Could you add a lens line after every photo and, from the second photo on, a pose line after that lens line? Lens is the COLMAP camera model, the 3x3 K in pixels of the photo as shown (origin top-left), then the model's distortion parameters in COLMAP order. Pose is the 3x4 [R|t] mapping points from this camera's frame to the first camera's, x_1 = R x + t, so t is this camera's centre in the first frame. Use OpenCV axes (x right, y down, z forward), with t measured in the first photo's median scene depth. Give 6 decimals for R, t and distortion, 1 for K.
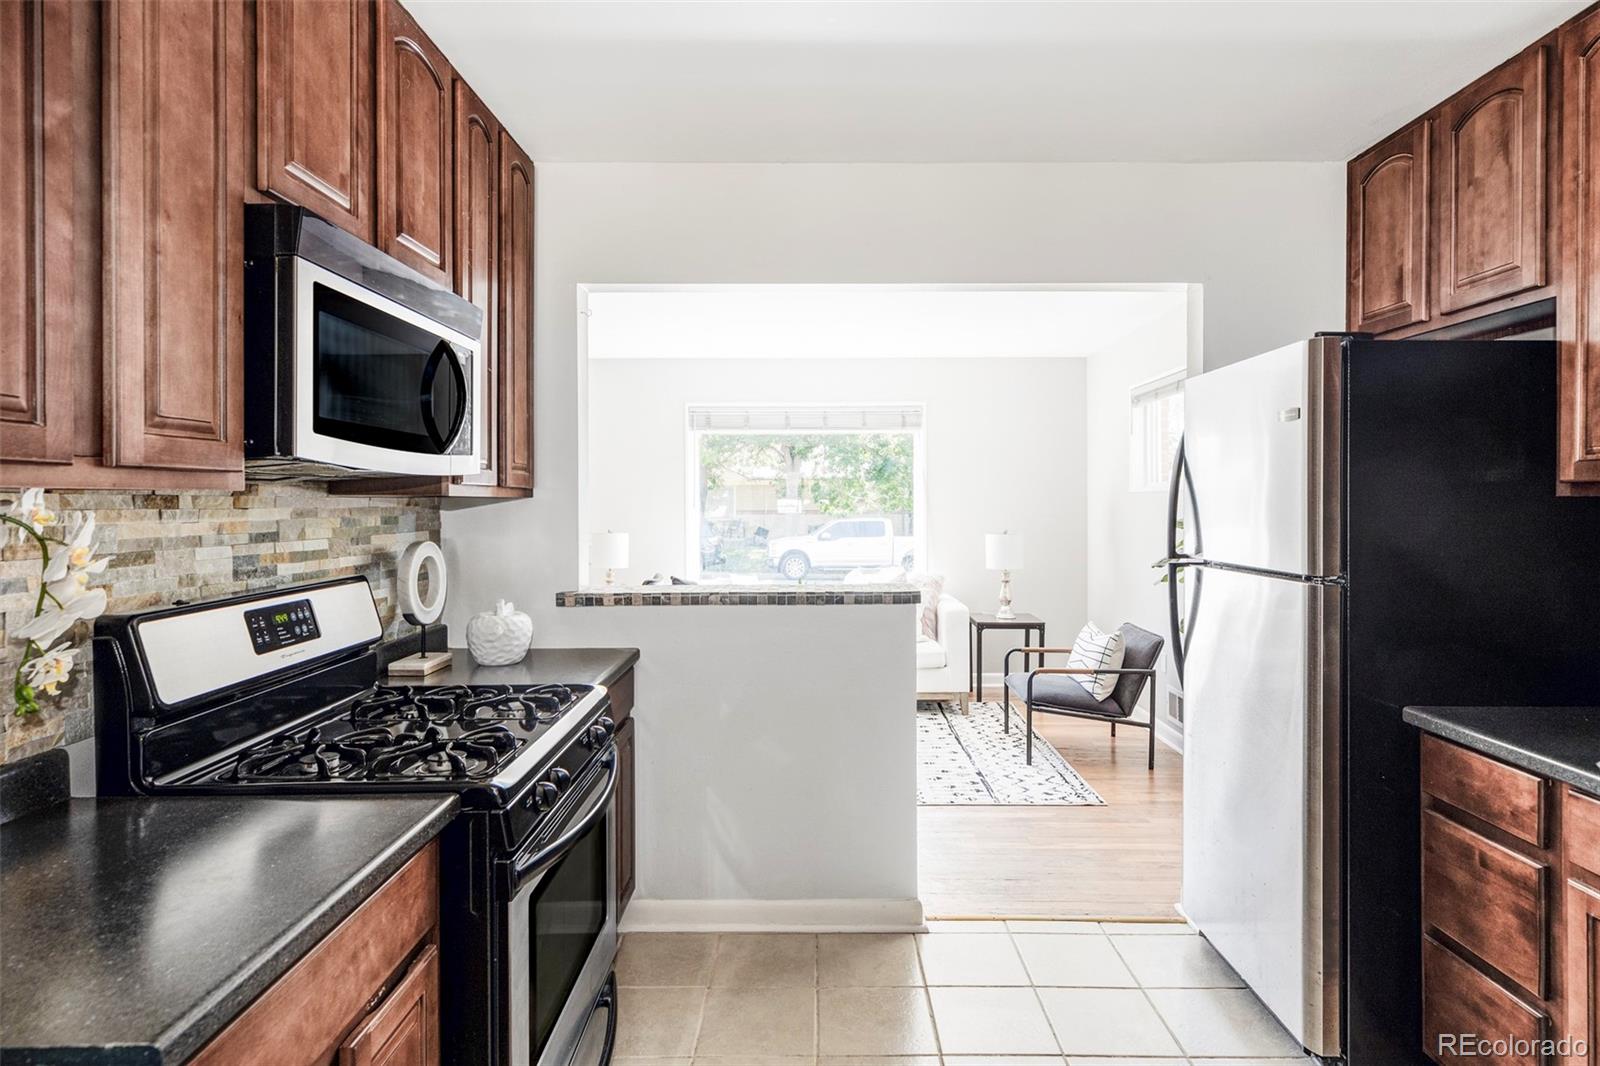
lens RADIAL K [[875.4, 0, 800.9], [0, 875.4, 501.3], [0, 0, 1]] dist [0.004985, -0.000099]
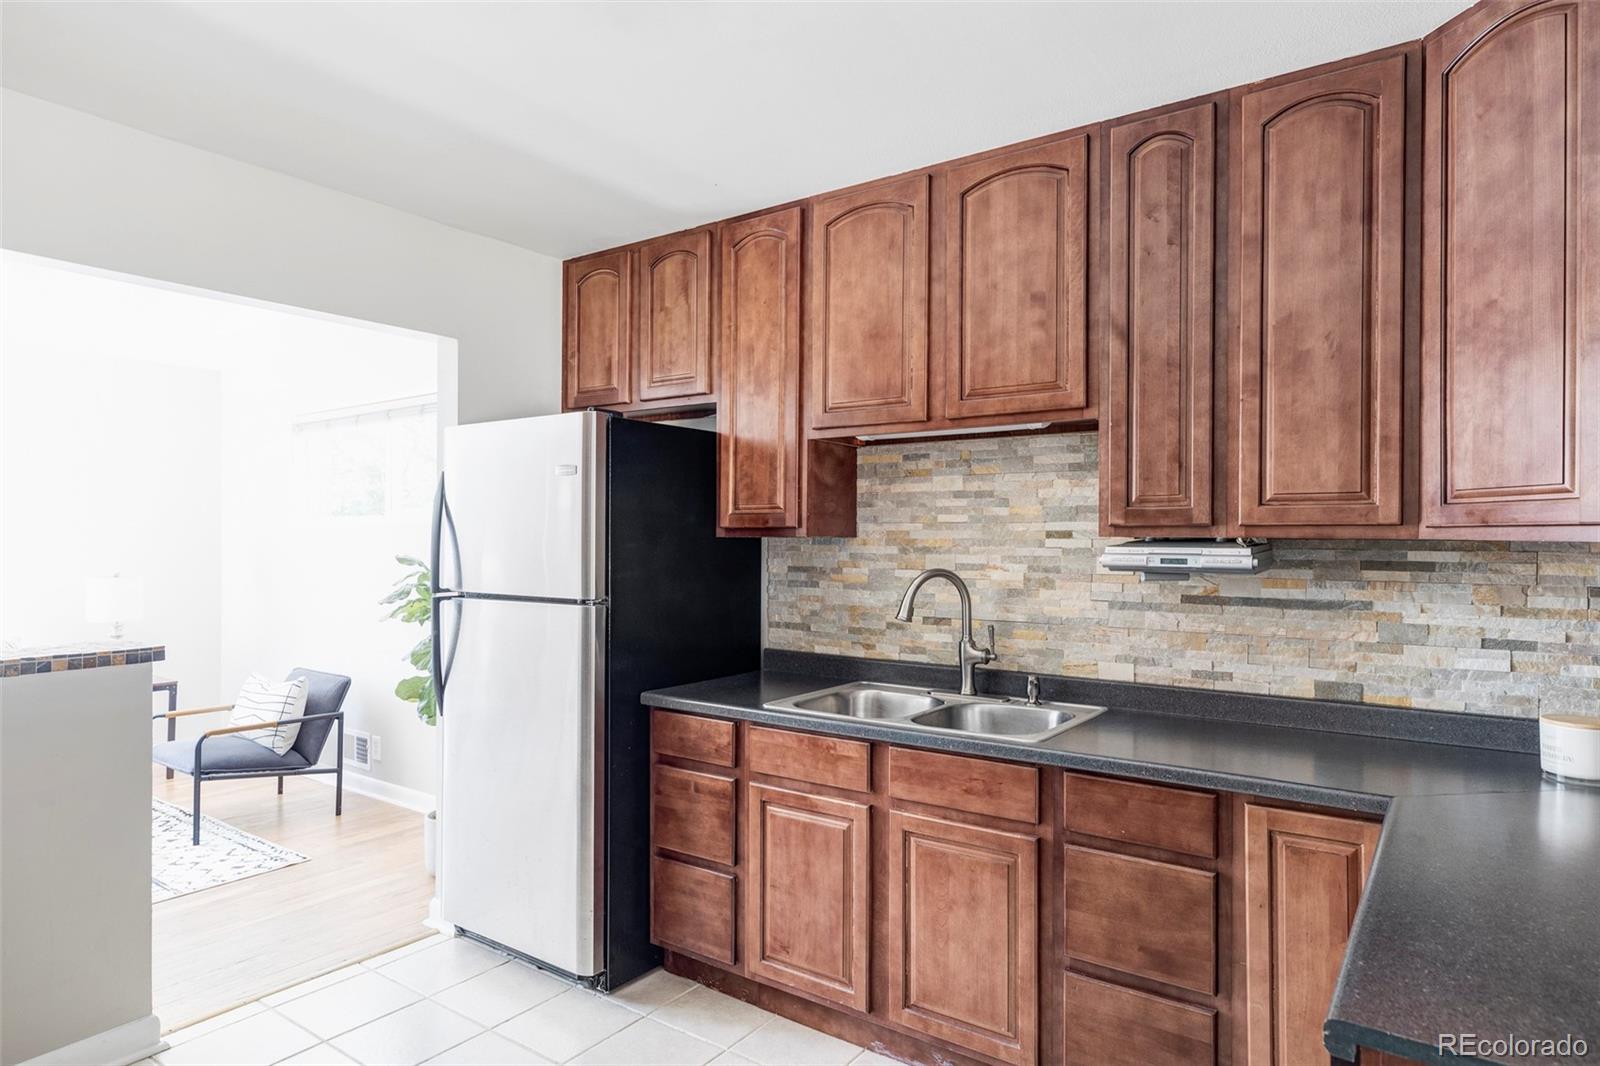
lens RADIAL K [[940.8, 0, 800.3], [0, 940.8, 538.0], [0, 0, 1]] dist [0.006999, -0.000689]
pose [[0.576512, 0.001883, 0.817087, -0.321756], [-0.004299, 0.999990, 0.000729, -0.005526], [-0.817078, -0.003932, 0.576514, -0.029348]]
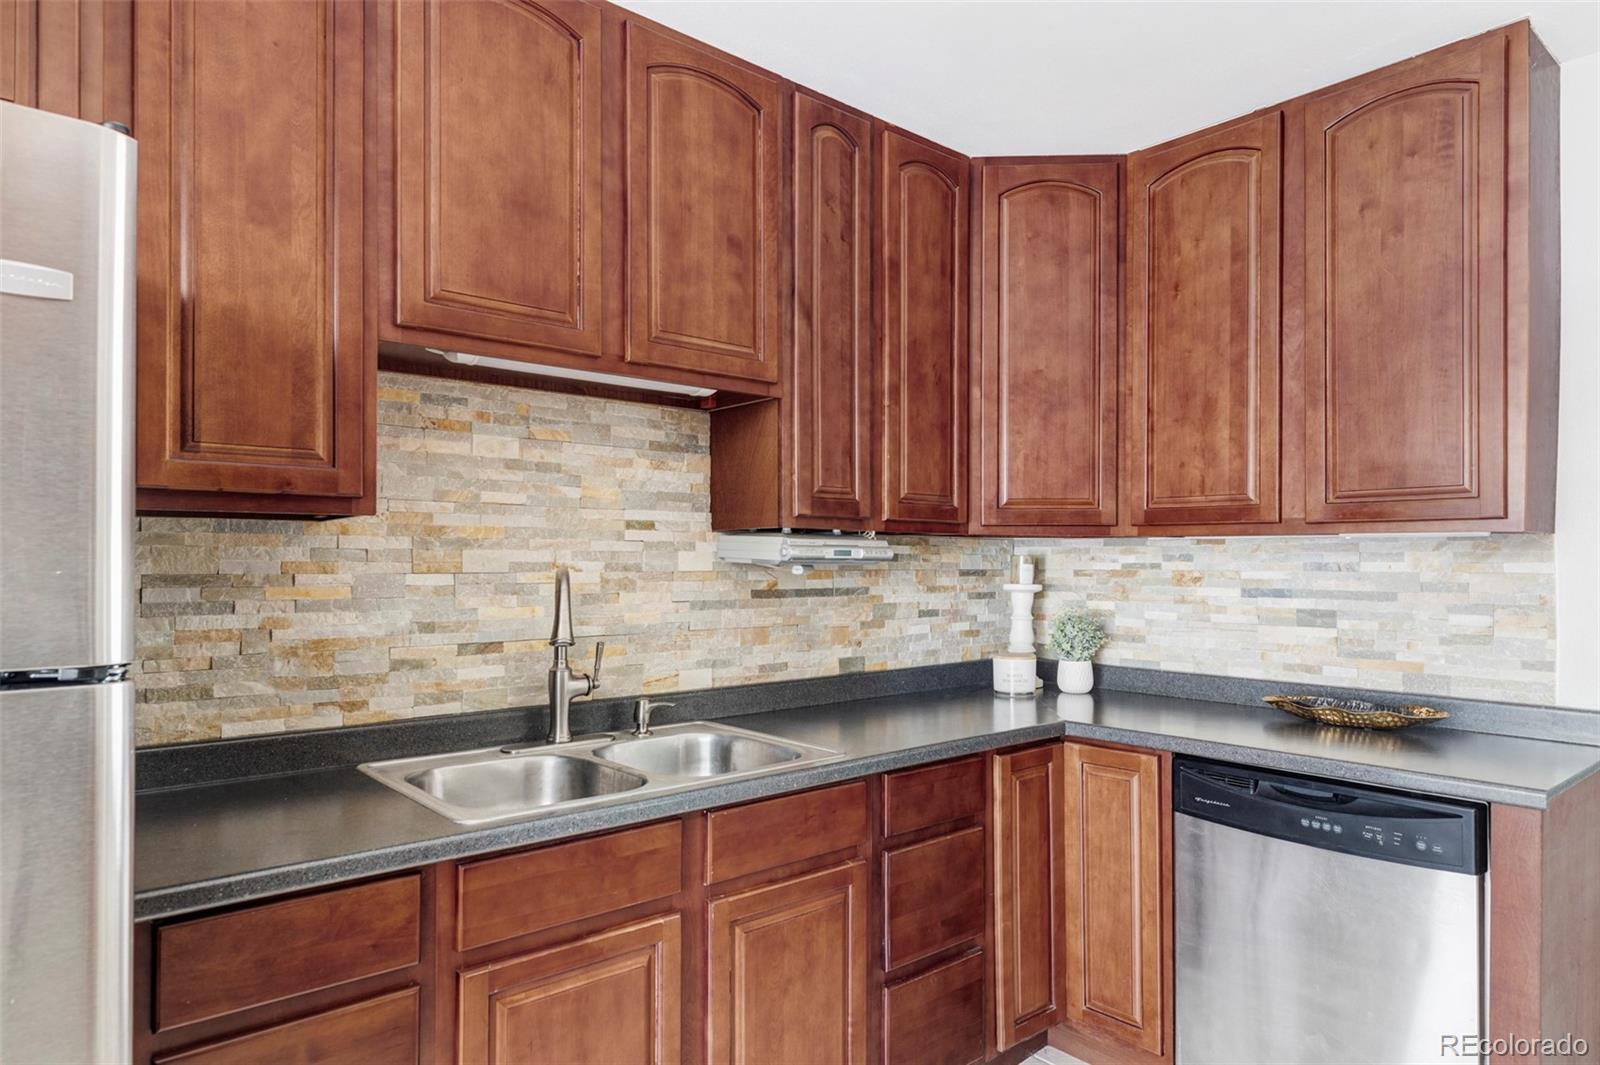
lens RADIAL K [[976.4, 0, 805.5], [0, 976.4, 555.3], [0, 0, 1]] dist [0.003668, 0.001924]
pose [[-0.670431, 0.001681, 0.741970, -0.051251], [-0.003751, 0.999977, -0.005655, 0.024439], [-0.741962, -0.006575, -0.670410, 0.887241]]
